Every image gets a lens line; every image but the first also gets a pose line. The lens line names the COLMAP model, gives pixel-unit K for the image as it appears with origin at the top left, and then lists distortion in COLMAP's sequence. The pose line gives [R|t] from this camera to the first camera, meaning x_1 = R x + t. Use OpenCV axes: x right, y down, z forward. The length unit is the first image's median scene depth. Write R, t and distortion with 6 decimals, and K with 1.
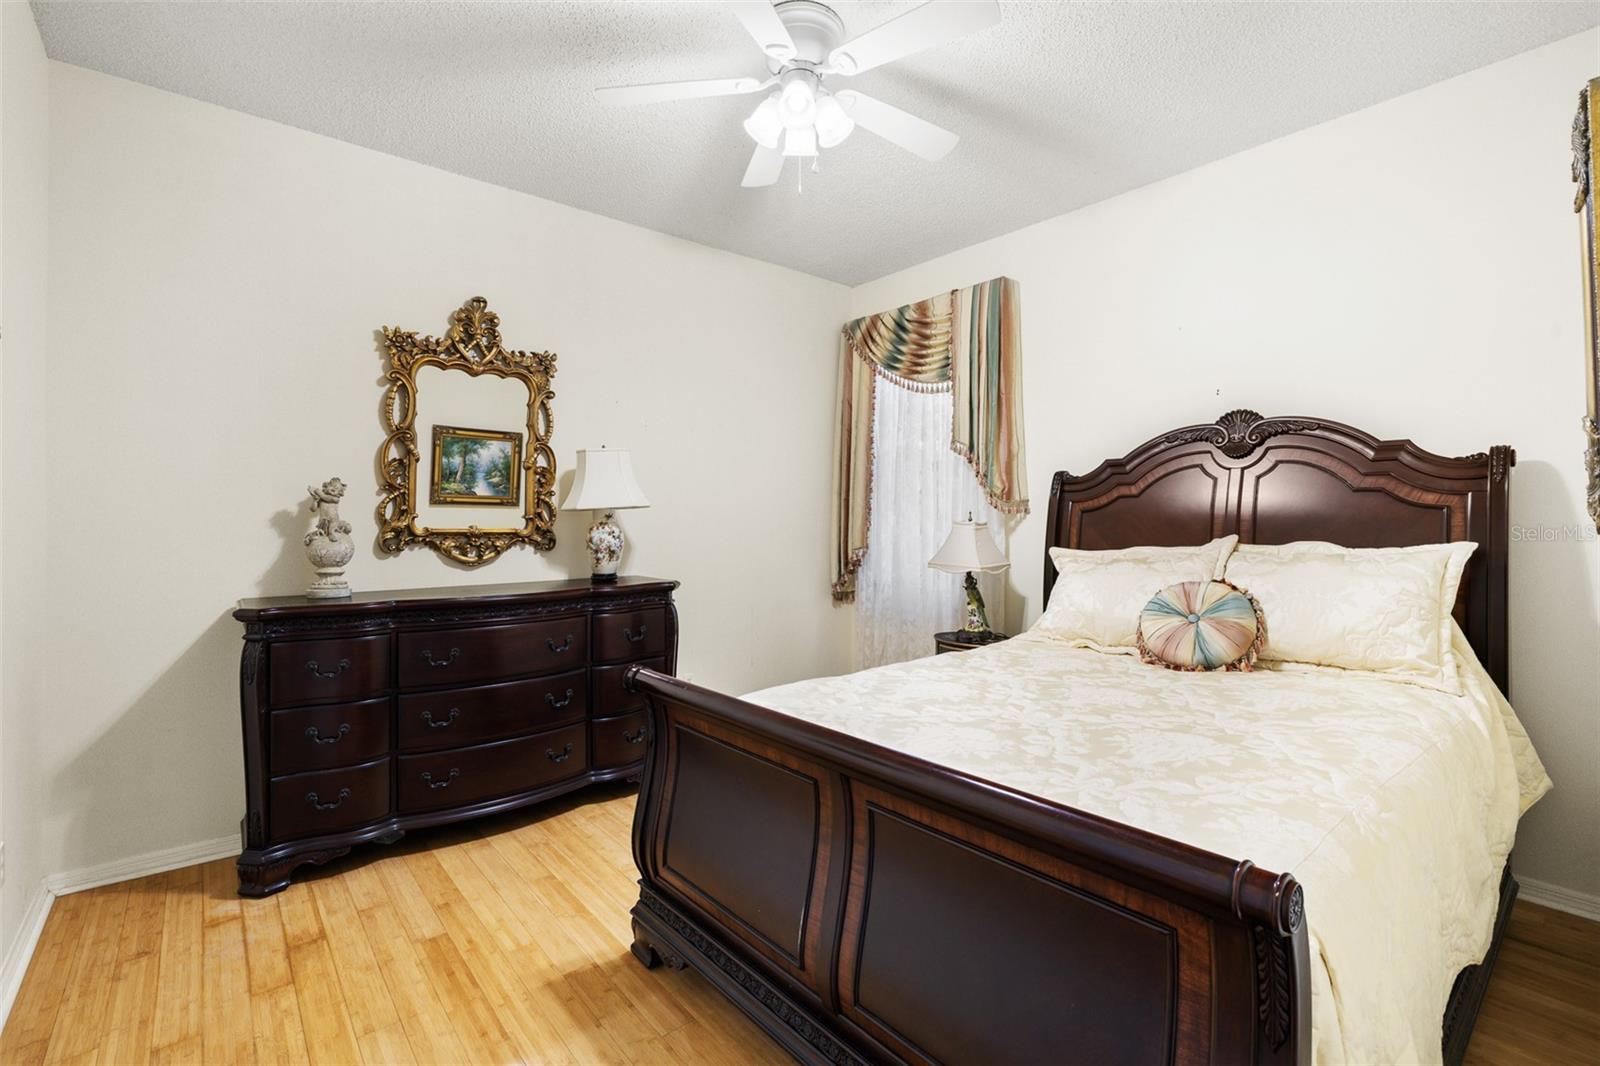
lens RADIAL K [[718.2, 0, 800.5], [0, 718.2, 528.3], [0, 0, 1]] dist [-0.008557, 0.001370]
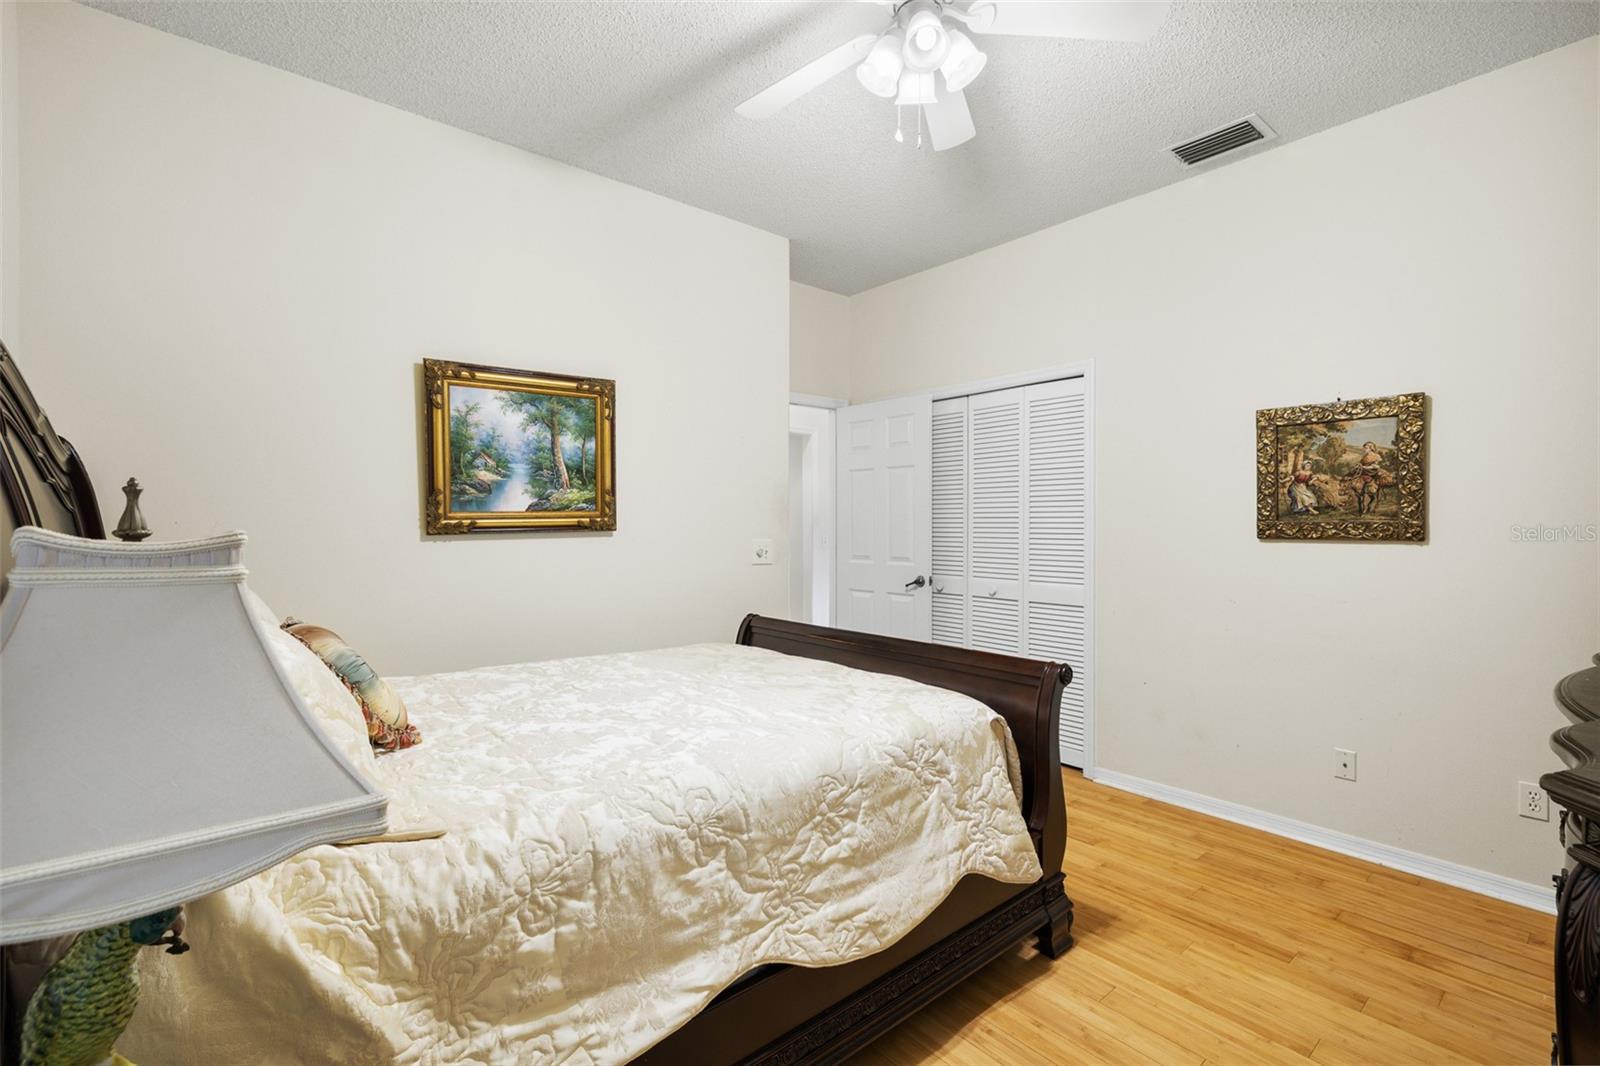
lens RADIAL K [[718.2, 0, 800.1], [0, 718.2, 529.5], [0, 0, 1]] dist [-0.008557, 0.001370]
pose [[-0.999965, 0.006137, 0.005673, 0.146236], [0.006240, 0.999813, 0.018313, -0.033604], [-0.005560, 0.018347, -0.999816, 1.943273]]
